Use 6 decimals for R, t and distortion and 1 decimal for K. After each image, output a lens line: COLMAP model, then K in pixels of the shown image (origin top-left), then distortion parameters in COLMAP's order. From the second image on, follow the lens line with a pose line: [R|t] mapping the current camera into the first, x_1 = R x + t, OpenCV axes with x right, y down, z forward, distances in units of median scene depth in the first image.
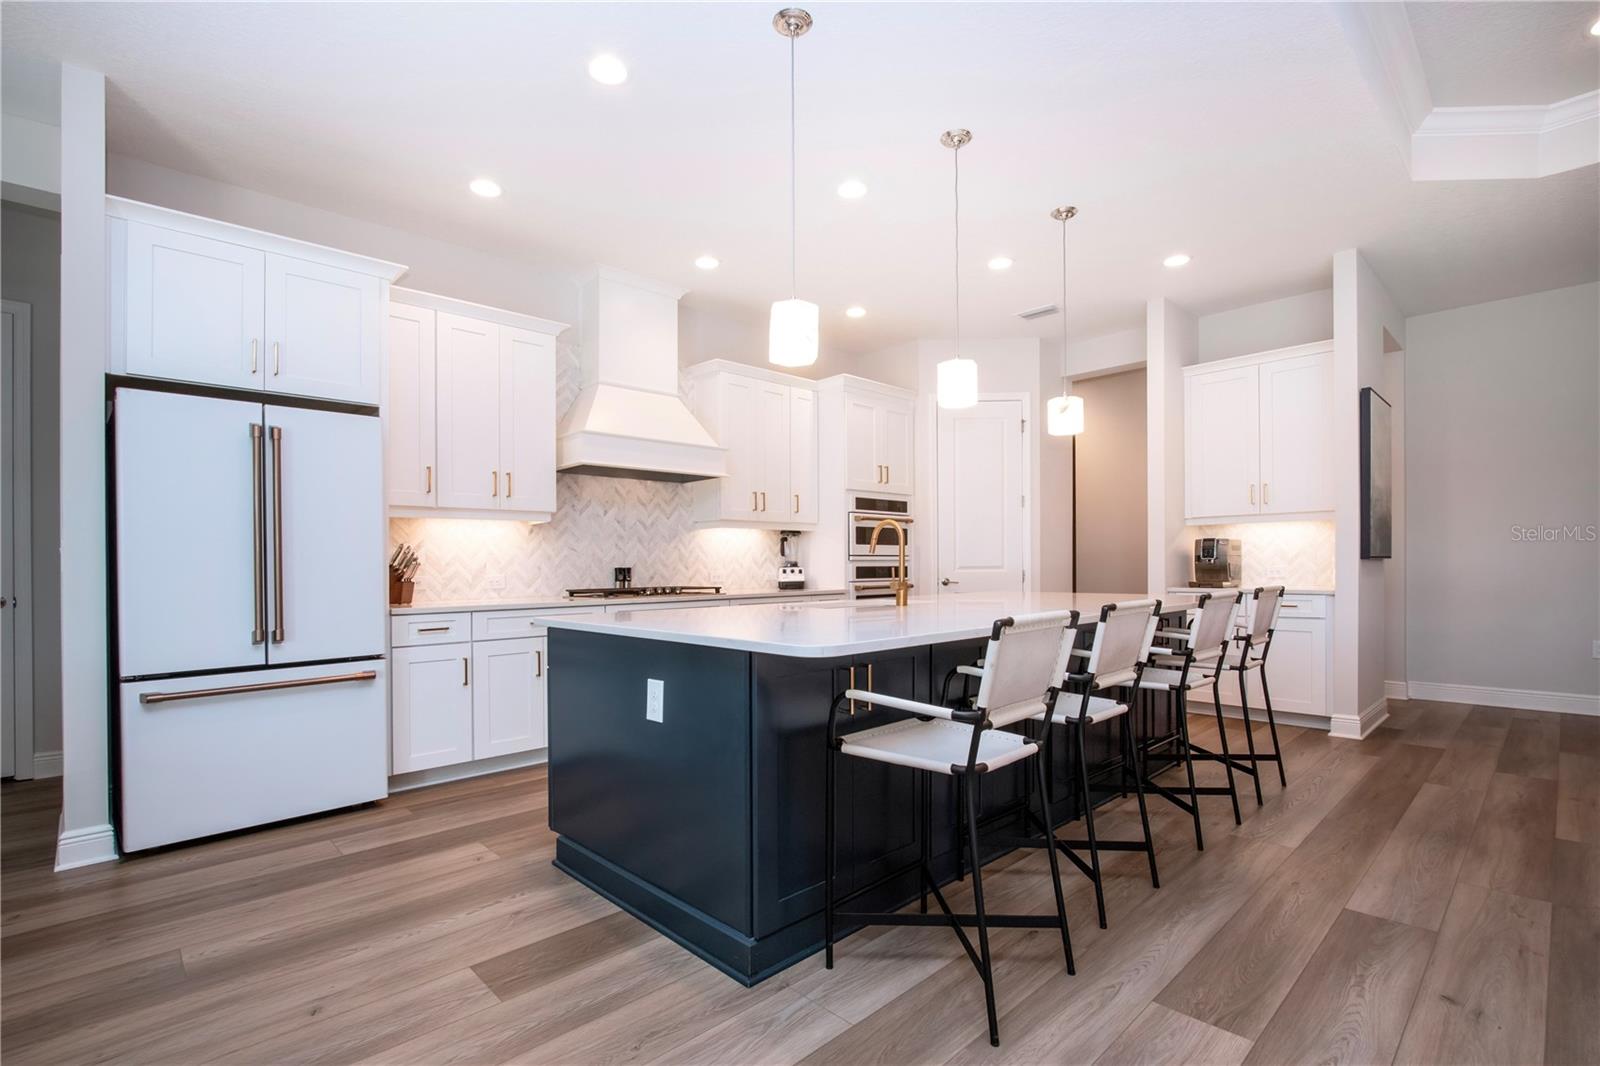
lens RADIAL K [[731.6, 0, 787.6], [0, 731.6, 620.2], [0, 0, 1]] dist [-0.041629, 0.000470]
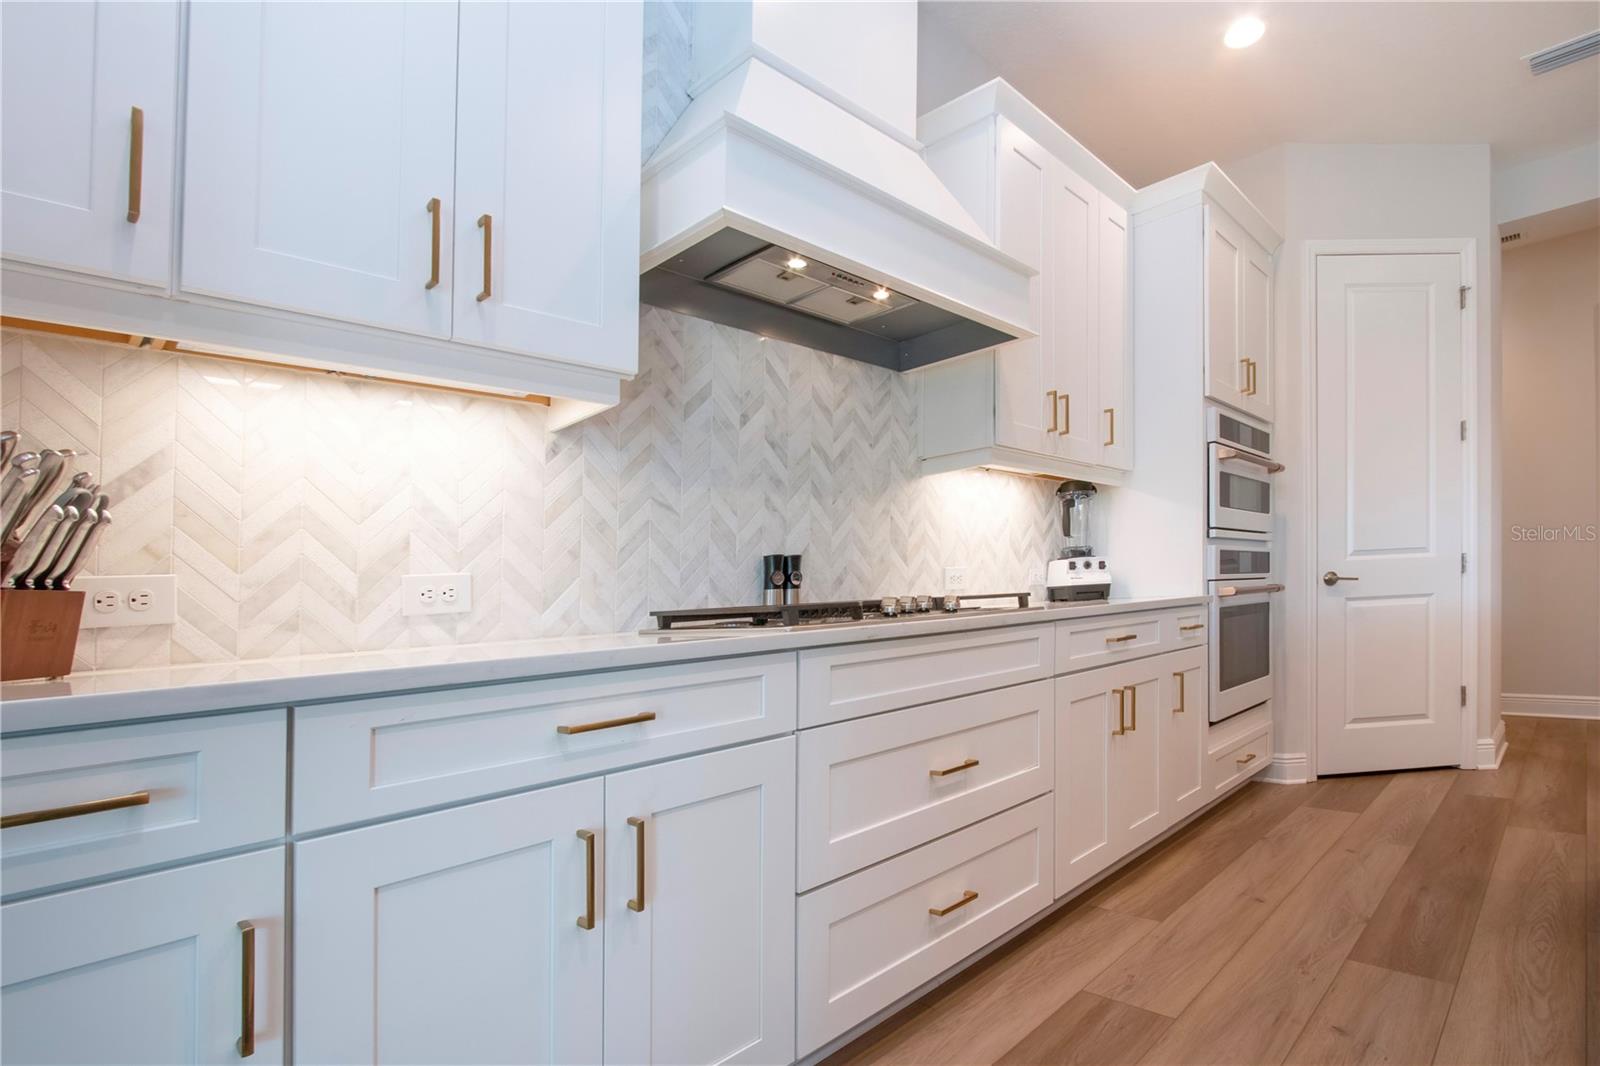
lens RADIAL K [[792.8, 0, 922.3], [0, 792.8, 543.4], [0, 0, 1]] dist [-0.014651, 0.001154]
pose [[0.991558, -0.025874, 0.127052, -0.204288], [0.042718, 0.990369, -0.131700, -0.016538], [-0.122421, 0.136016, 0.983114, 0.551295]]
